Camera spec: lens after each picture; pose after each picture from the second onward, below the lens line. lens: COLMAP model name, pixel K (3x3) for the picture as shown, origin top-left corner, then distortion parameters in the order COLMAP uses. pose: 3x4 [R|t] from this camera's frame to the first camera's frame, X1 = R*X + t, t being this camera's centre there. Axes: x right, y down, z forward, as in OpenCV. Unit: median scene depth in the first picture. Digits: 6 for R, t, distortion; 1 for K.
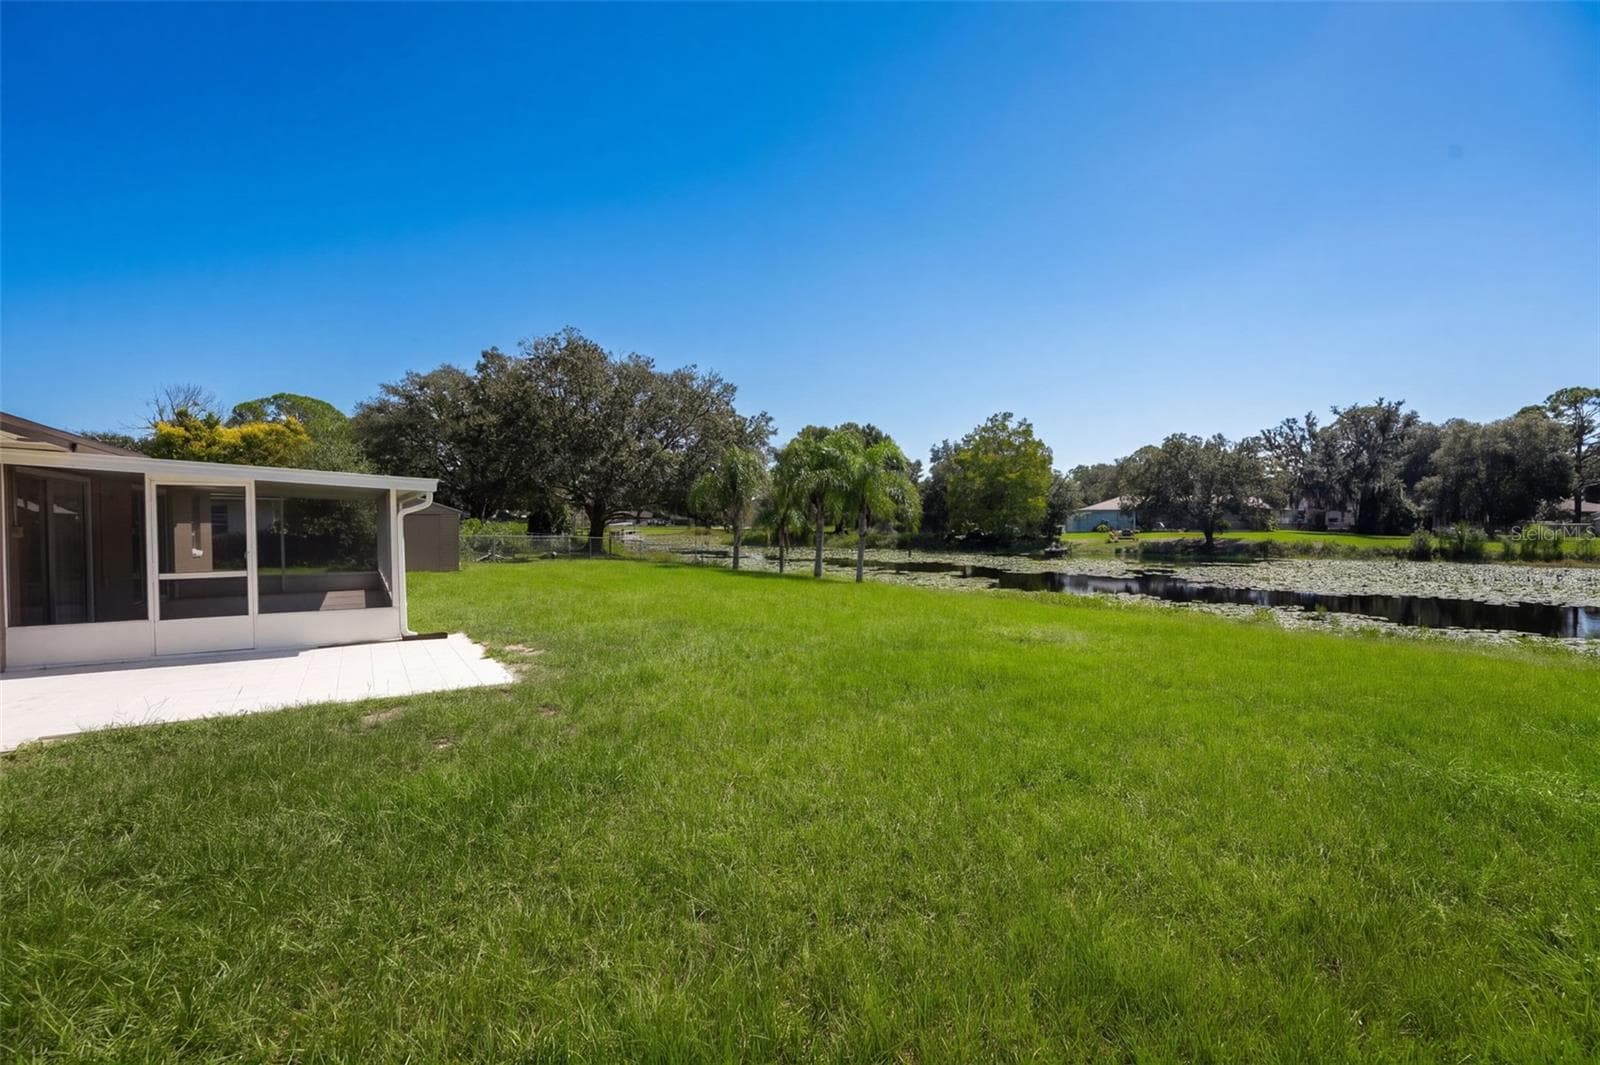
lens RADIAL K [[709.4, 0, 800.0], [0, 709.4, 532.5], [0, 0, 1]] dist [-0.000585, -0.000071]
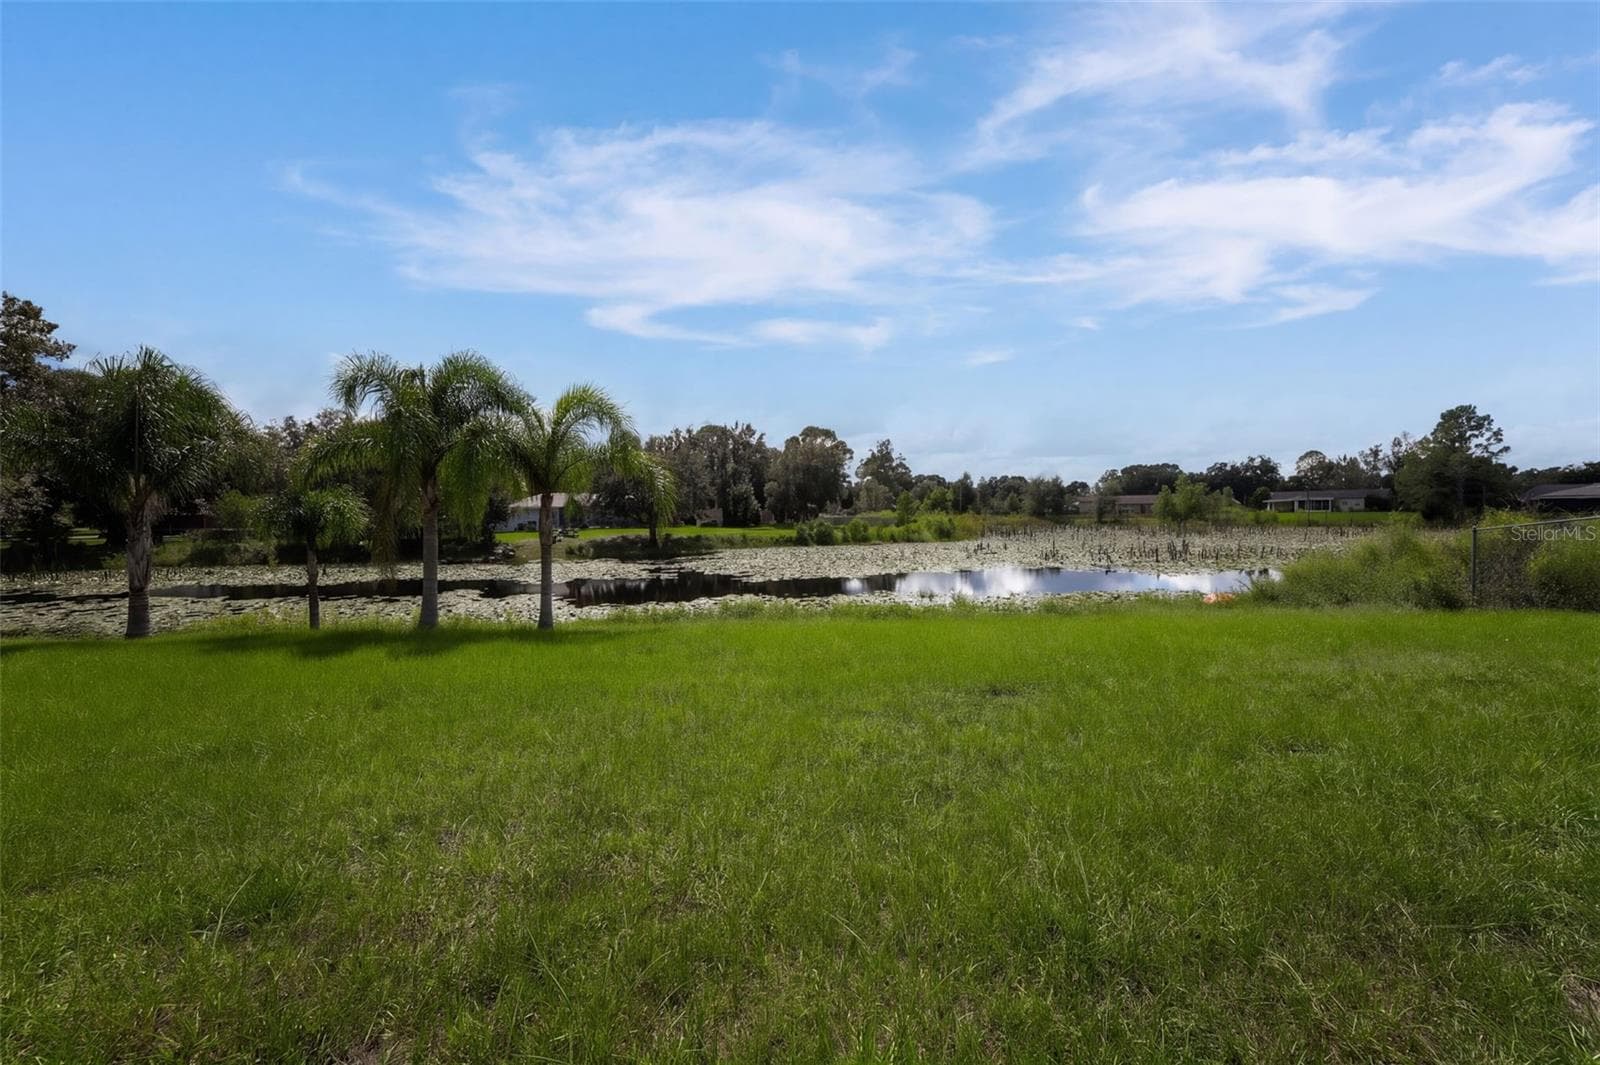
lens RADIAL K [[709.4, 0, 800.0], [0, 709.4, 532.5], [0, 0, 1]] dist [-0.000585, -0.000071]
pose [[0.617299, -0.029695, 0.786168, -0.095559], [0.032163, 0.999405, 0.012494, 0.000076], [-0.786071, 0.017573, 0.617886, 0.223507]]
